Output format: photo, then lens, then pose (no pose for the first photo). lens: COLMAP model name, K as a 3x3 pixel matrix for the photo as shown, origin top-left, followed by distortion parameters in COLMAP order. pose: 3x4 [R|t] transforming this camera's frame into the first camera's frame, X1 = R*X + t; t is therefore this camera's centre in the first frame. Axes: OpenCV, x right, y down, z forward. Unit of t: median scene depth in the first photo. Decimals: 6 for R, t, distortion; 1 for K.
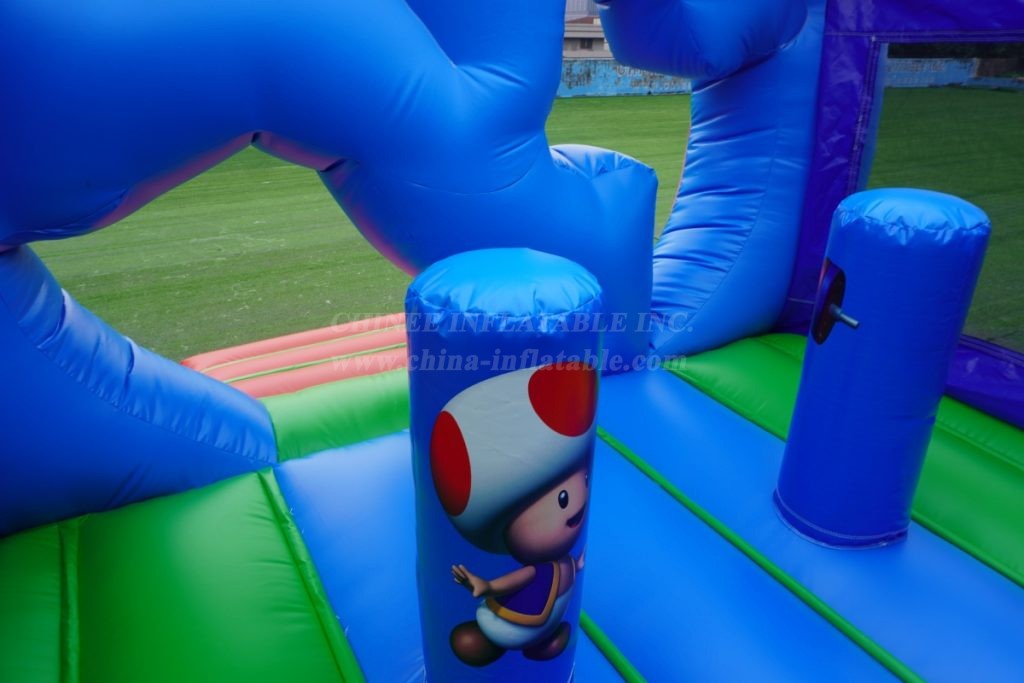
lens RADIAL K [[694.6, 0, 512.0], [0, 694.6, 341.5], [0, 0, 1]] dist [-0.036621, 0.003759]
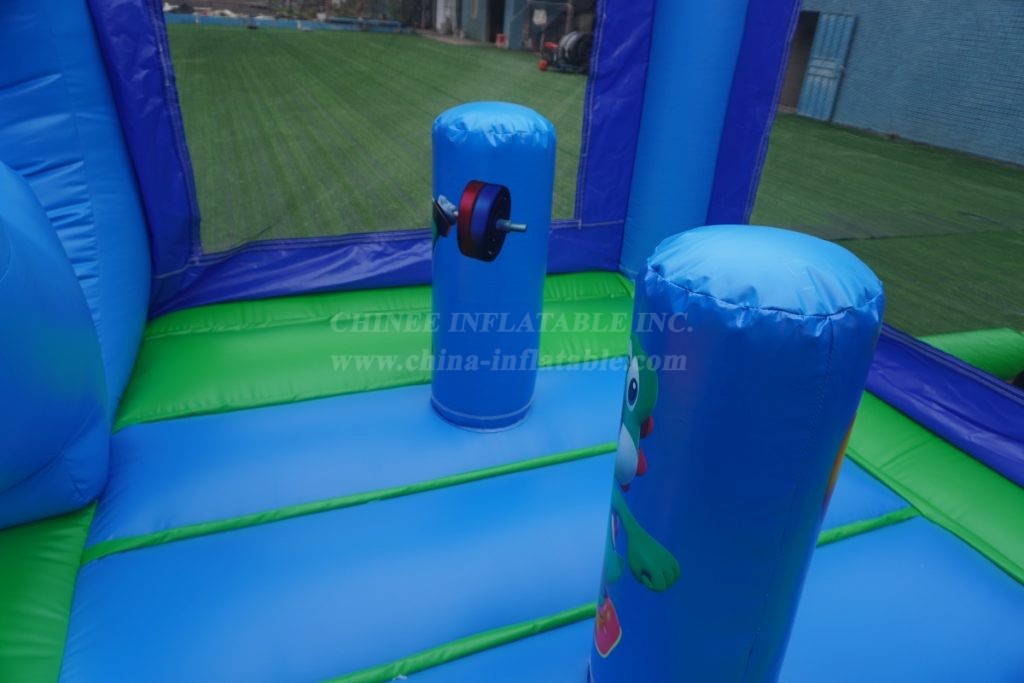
lens RADIAL K [[694.6, 0, 512.0], [0, 694.6, 341.5], [0, 0, 1]] dist [-0.036621, 0.003759]
pose [[0.111243, -0.450350, 0.885895, -0.354045], [0.350089, 0.852043, 0.389180, -0.188976], [-0.930088, 0.266849, 0.252446, 0.468823]]
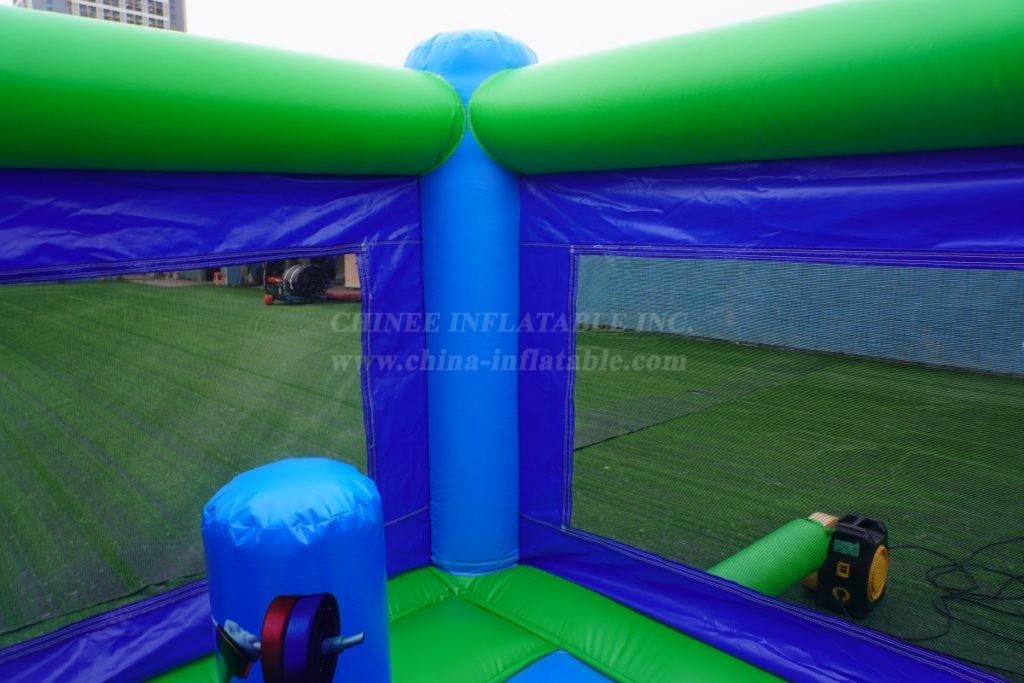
lens RADIAL K [[694.6, 0, 512.0], [0, 694.6, 341.5], [0, 0, 1]] dist [-0.036621, 0.003759]
pose [[-0.278714, -0.163291, 0.946390, -0.145196], [0.396844, 0.877790, 0.268326, -0.279794], [-0.874547, 0.450356, -0.179851, 0.502168]]
